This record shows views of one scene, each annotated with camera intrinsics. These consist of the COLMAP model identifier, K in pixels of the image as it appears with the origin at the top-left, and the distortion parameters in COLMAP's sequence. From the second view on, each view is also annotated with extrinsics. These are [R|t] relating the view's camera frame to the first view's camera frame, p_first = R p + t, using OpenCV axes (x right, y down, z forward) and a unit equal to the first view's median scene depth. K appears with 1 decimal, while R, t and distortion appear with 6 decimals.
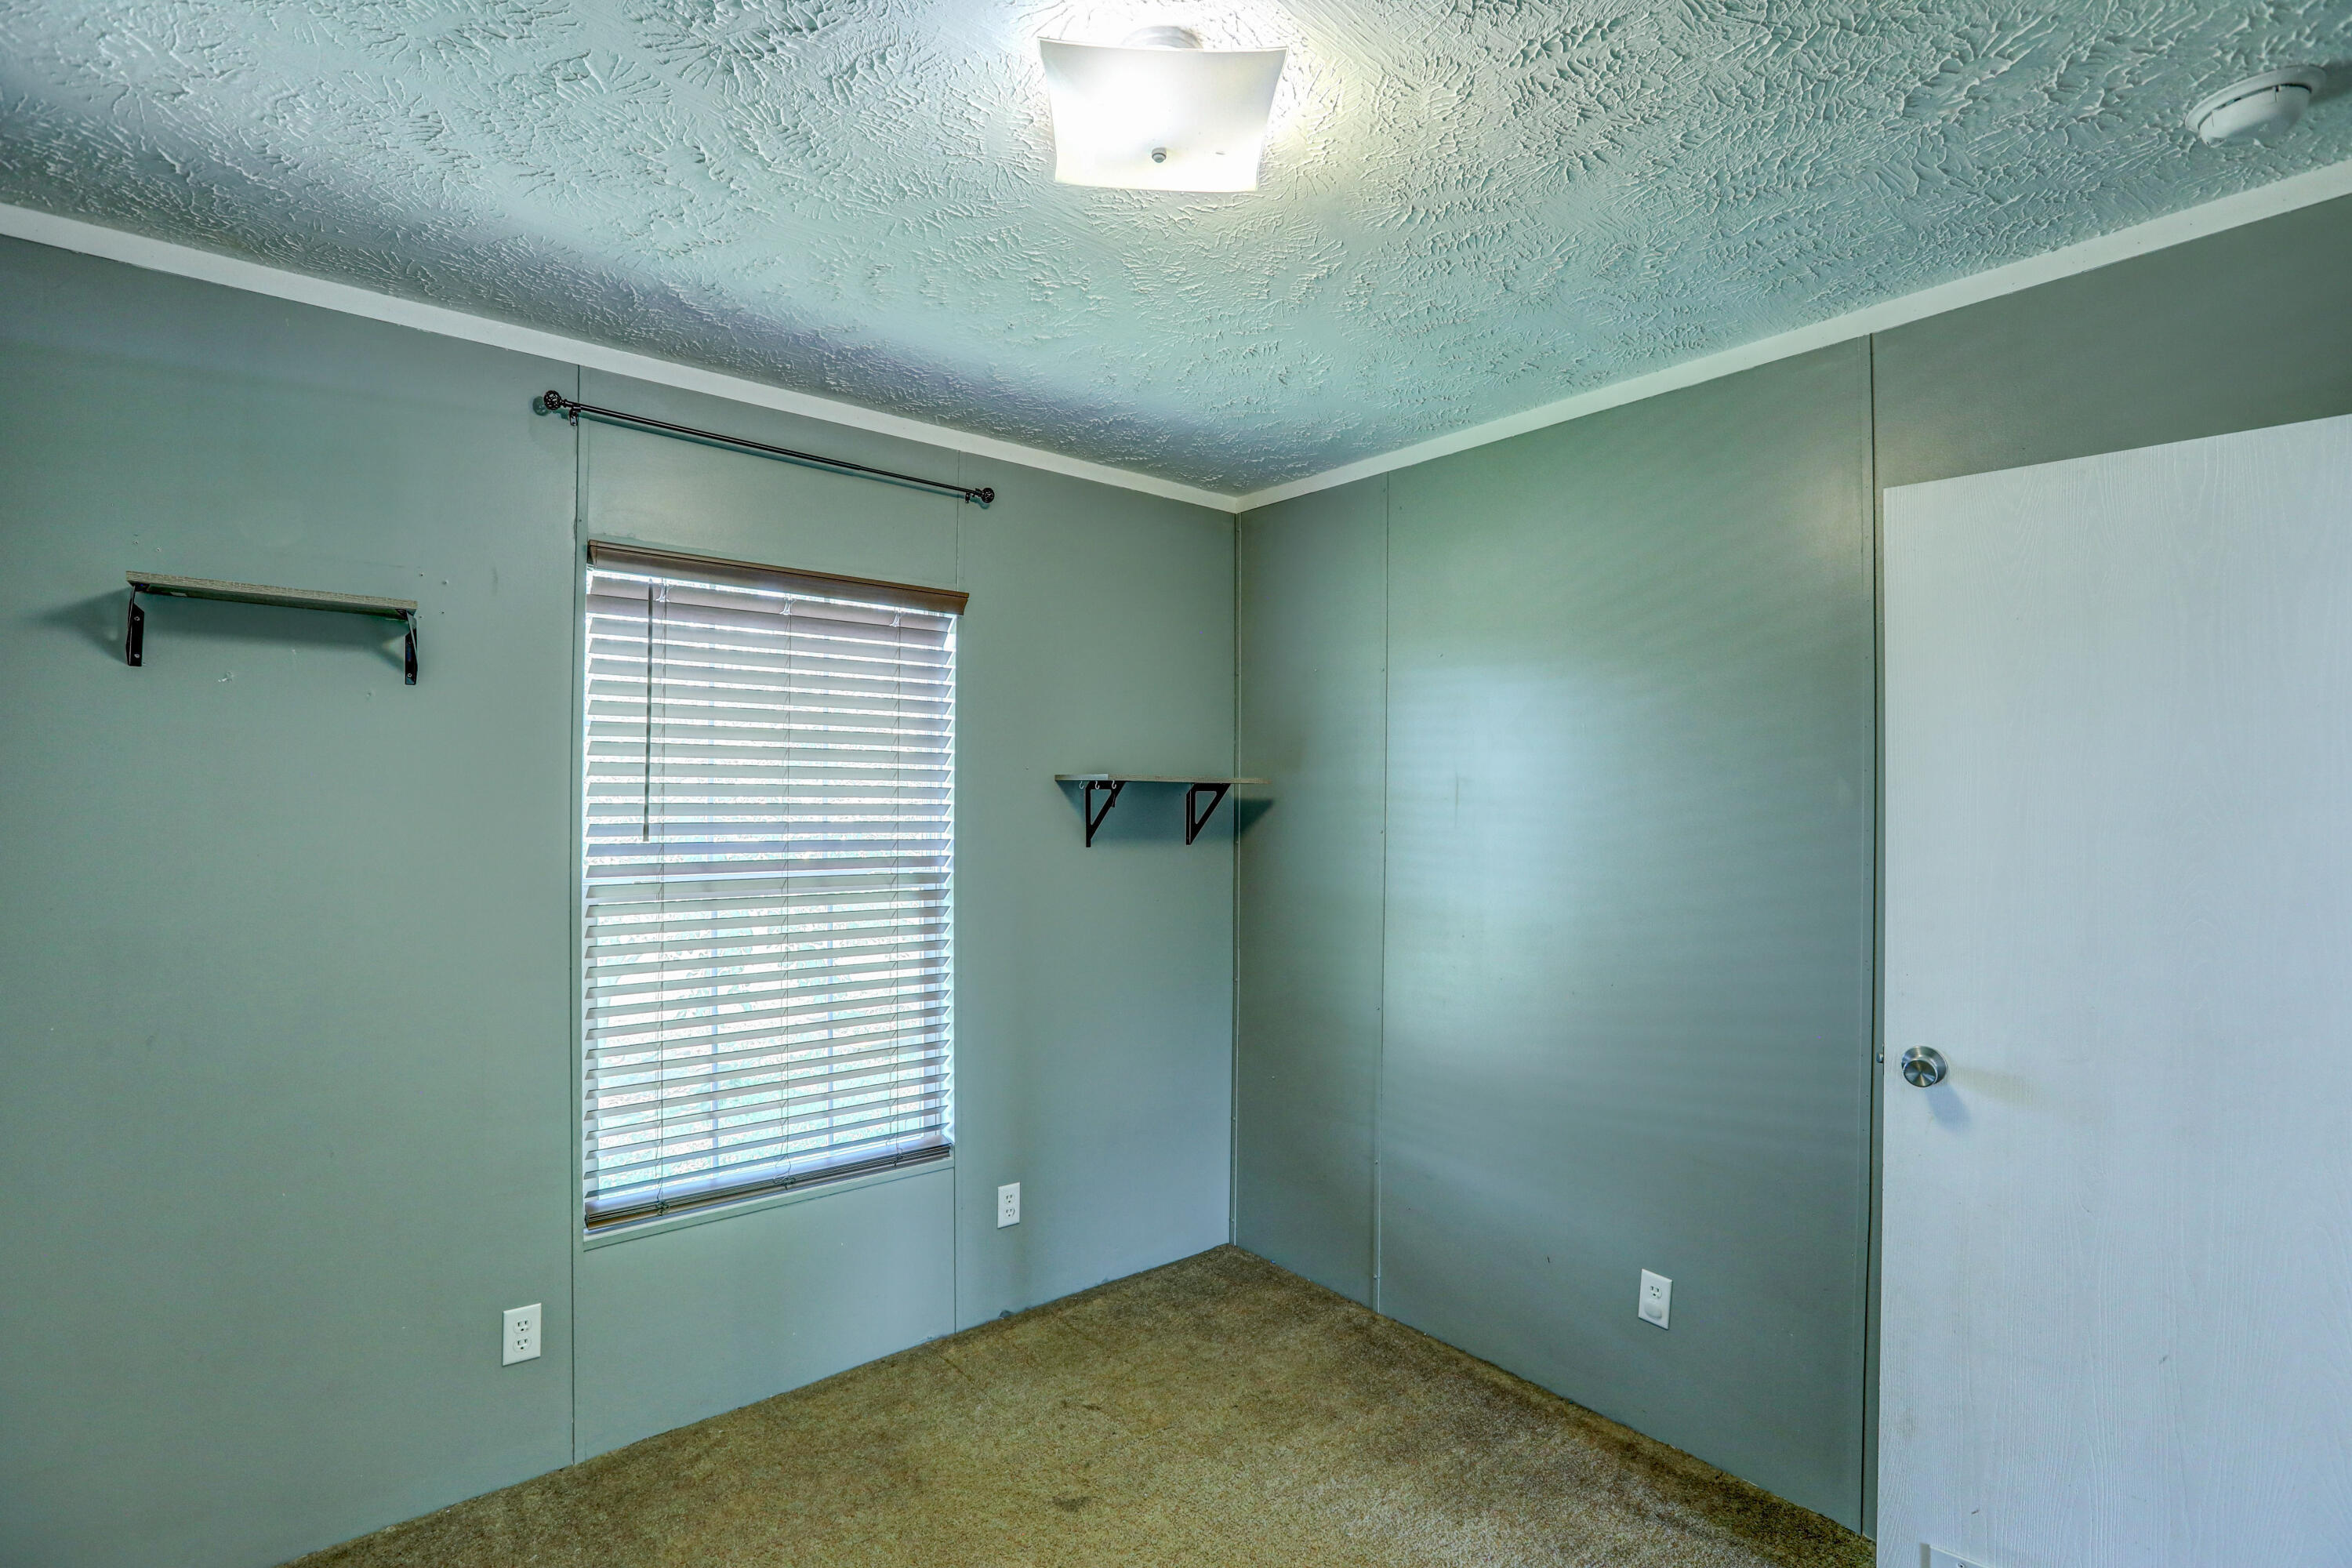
lens RADIAL K [[1076.3, 0, 1182.4], [0, 1076.3, 795.6], [0, 0, 1]] dist [-0.046520, 0.019890]
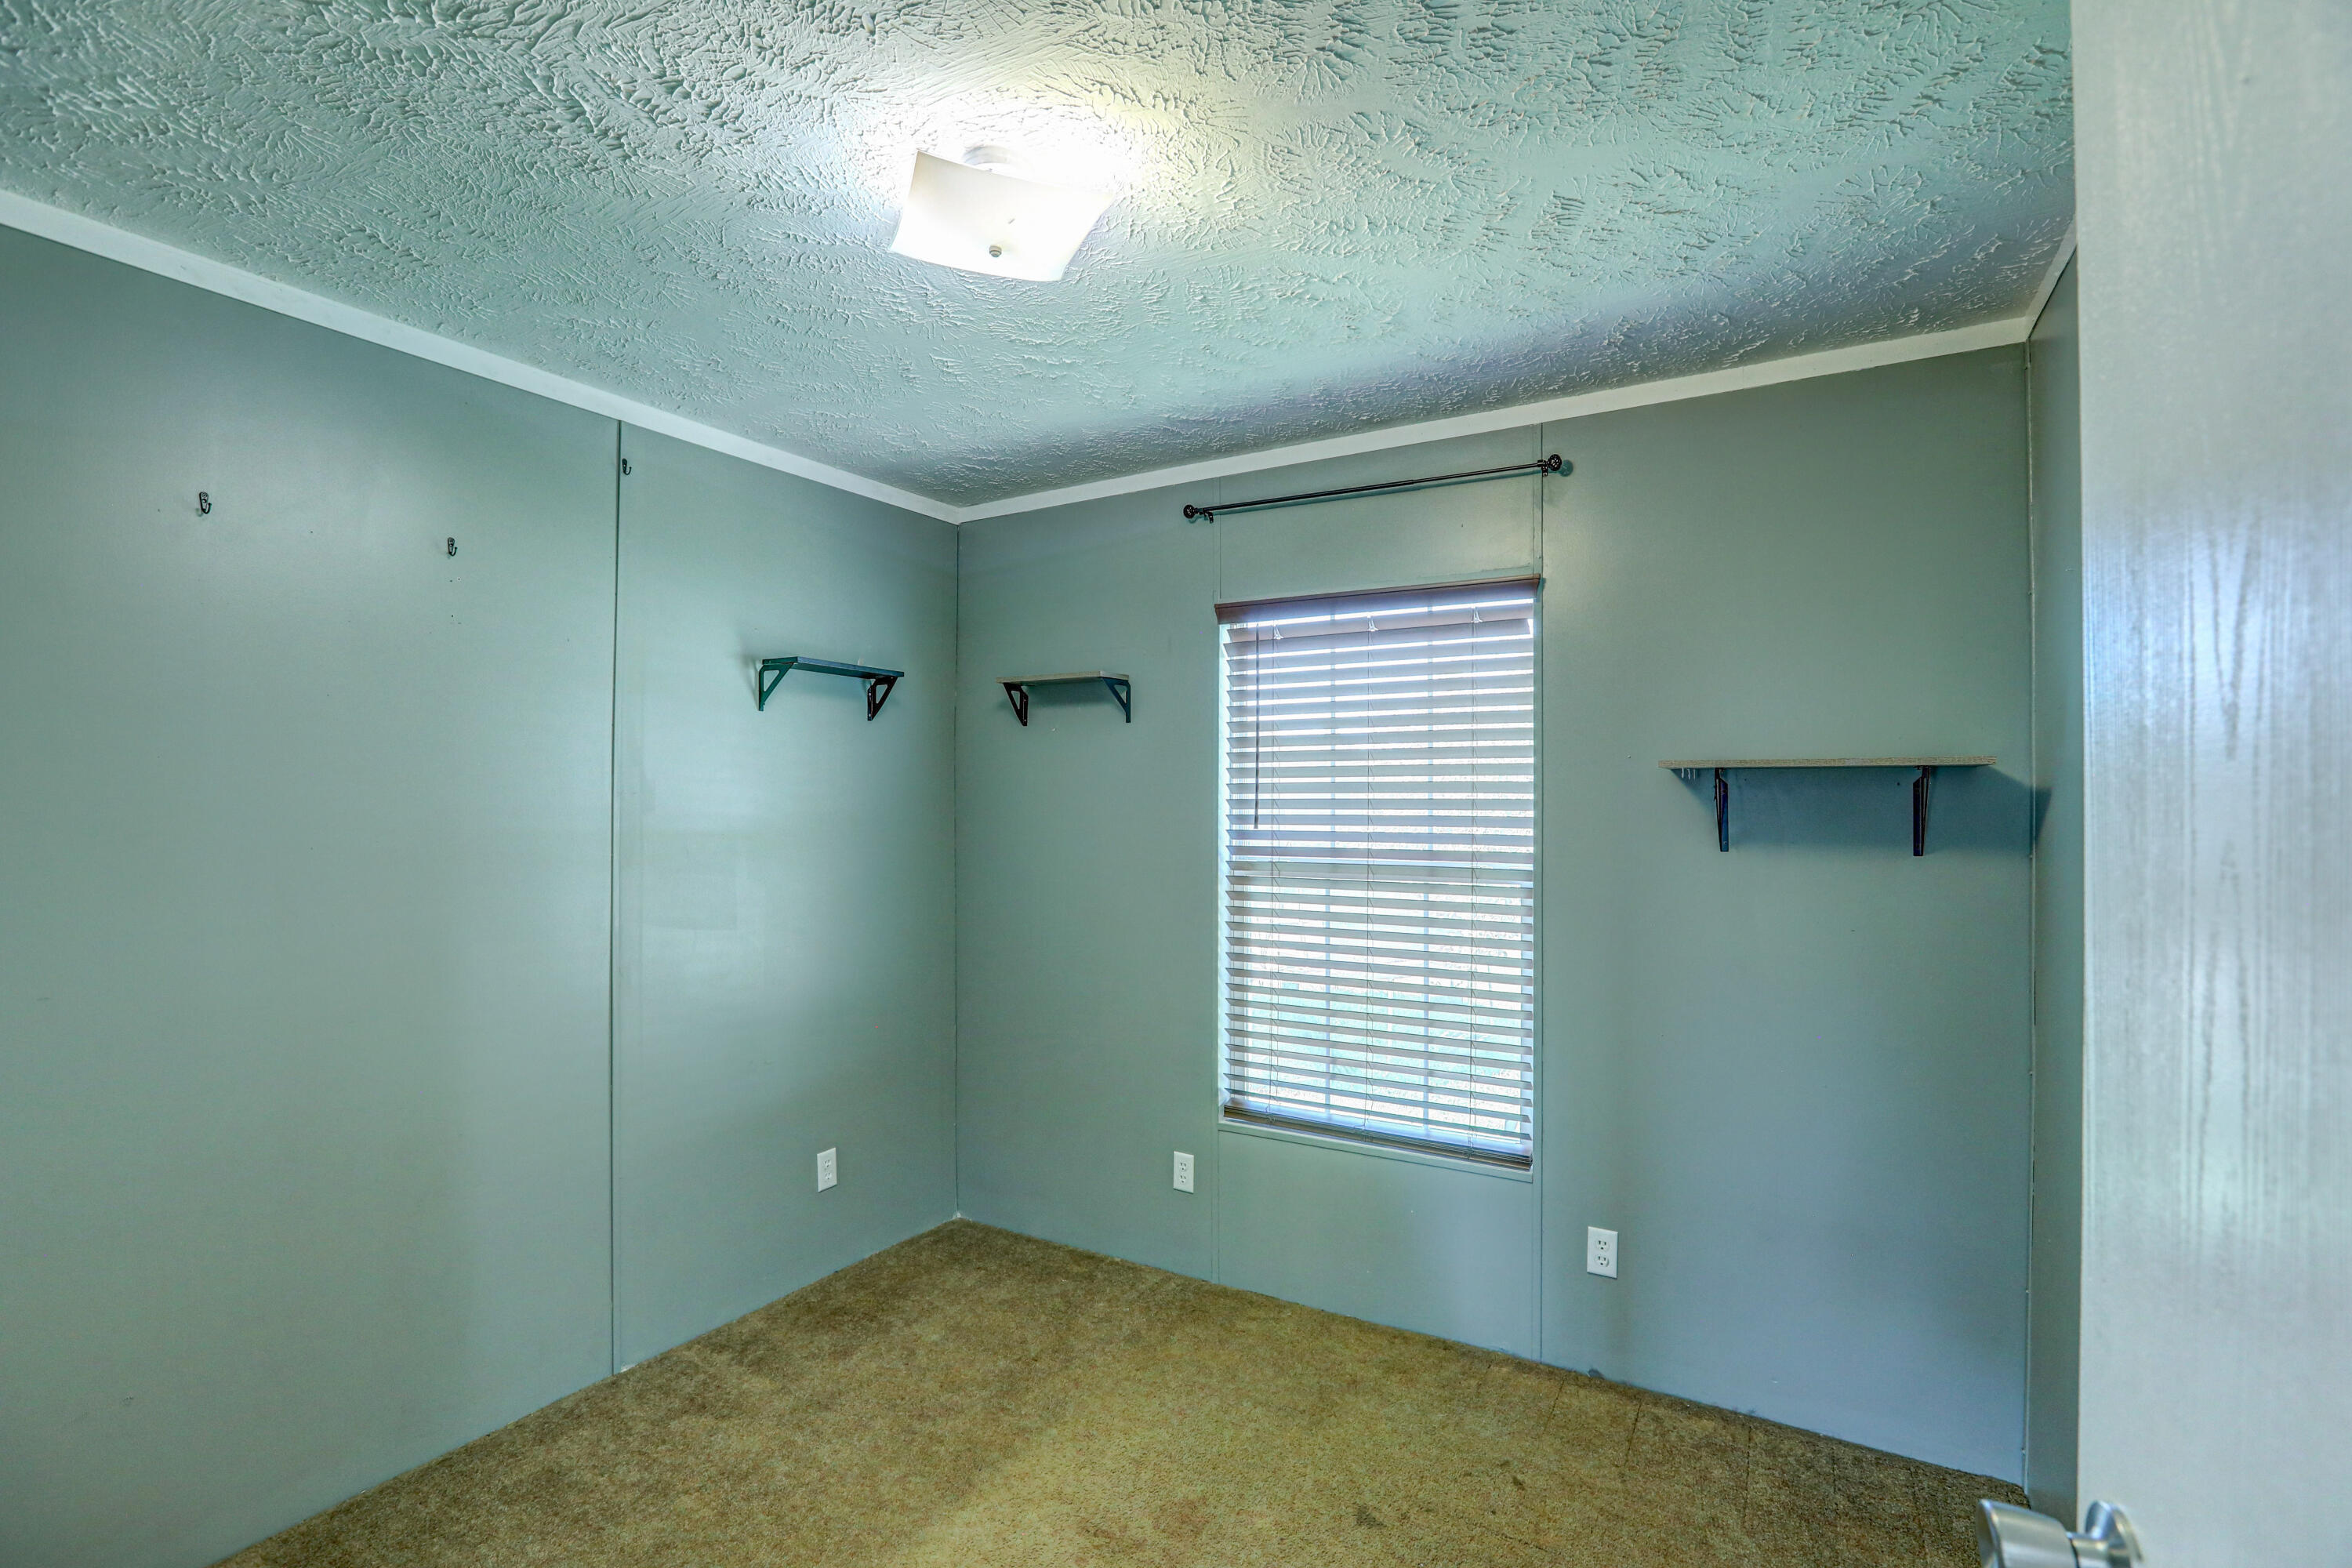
lens RADIAL K [[1076.3, 0, 1182.4], [0, 1076.3, 795.6], [0, 0, 1]] dist [-0.046520, 0.019890]
pose [[0.341010, -0.012286, -0.939979, 0.589317], [0.003288, 0.999924, -0.011877, 0.016170], [0.940054, 0.000959, 0.341024, 0.401883]]
